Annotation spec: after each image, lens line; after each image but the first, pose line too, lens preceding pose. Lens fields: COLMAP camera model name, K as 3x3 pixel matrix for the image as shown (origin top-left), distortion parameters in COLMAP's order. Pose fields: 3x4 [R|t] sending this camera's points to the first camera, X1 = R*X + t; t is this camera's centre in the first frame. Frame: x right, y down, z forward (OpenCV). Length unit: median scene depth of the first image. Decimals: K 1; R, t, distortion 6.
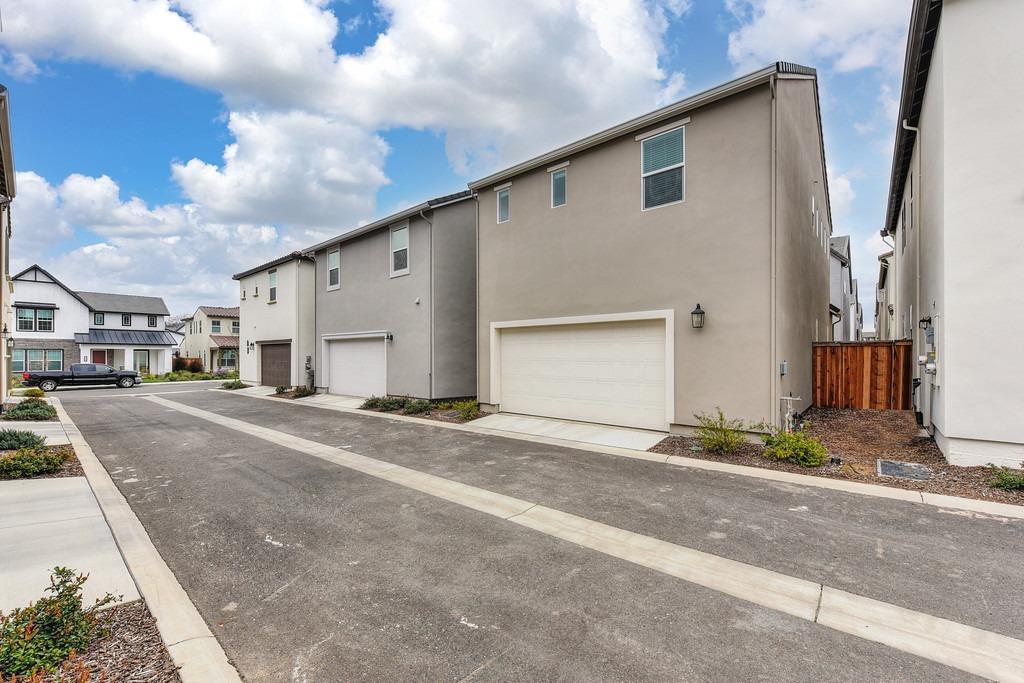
lens RADIAL K [[428.6, 0, 513.8], [0, 428.6, 347.4], [0, 0, 1]] dist [0.000662, -0.000089]
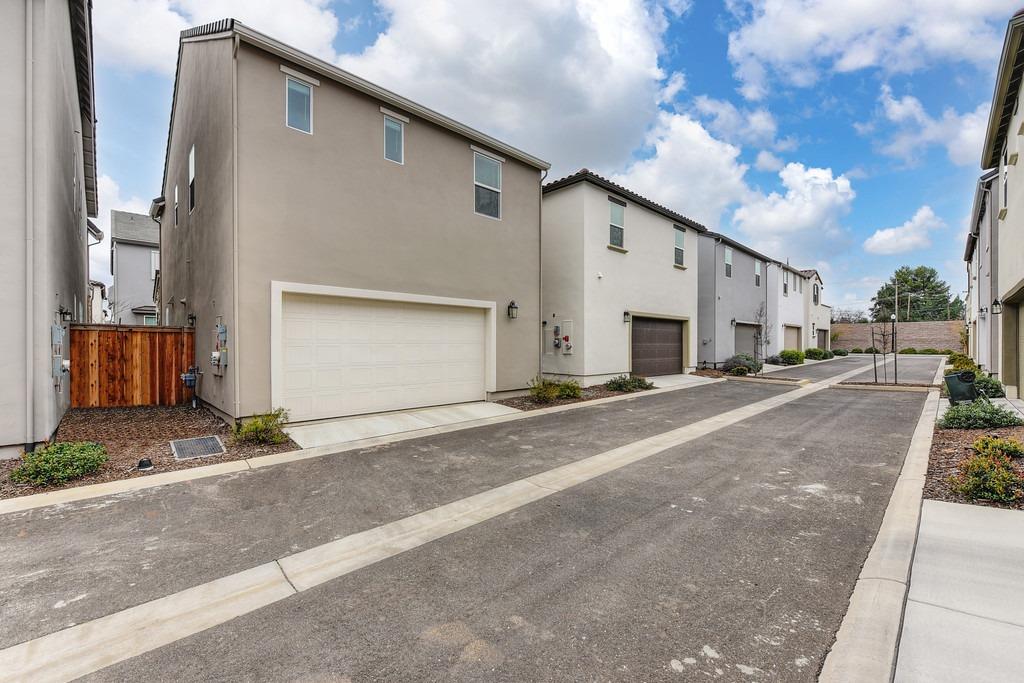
lens RADIAL K [[428.6, 0, 513.8], [0, 428.6, 347.4], [0, 0, 1]] dist [0.000662, -0.000089]
pose [[0.066559, -0.005251, 0.997769, -1.075692], [-0.018638, 0.999805, 0.006505, 0.043608], [-0.997608, -0.019029, 0.066448, 1.028262]]
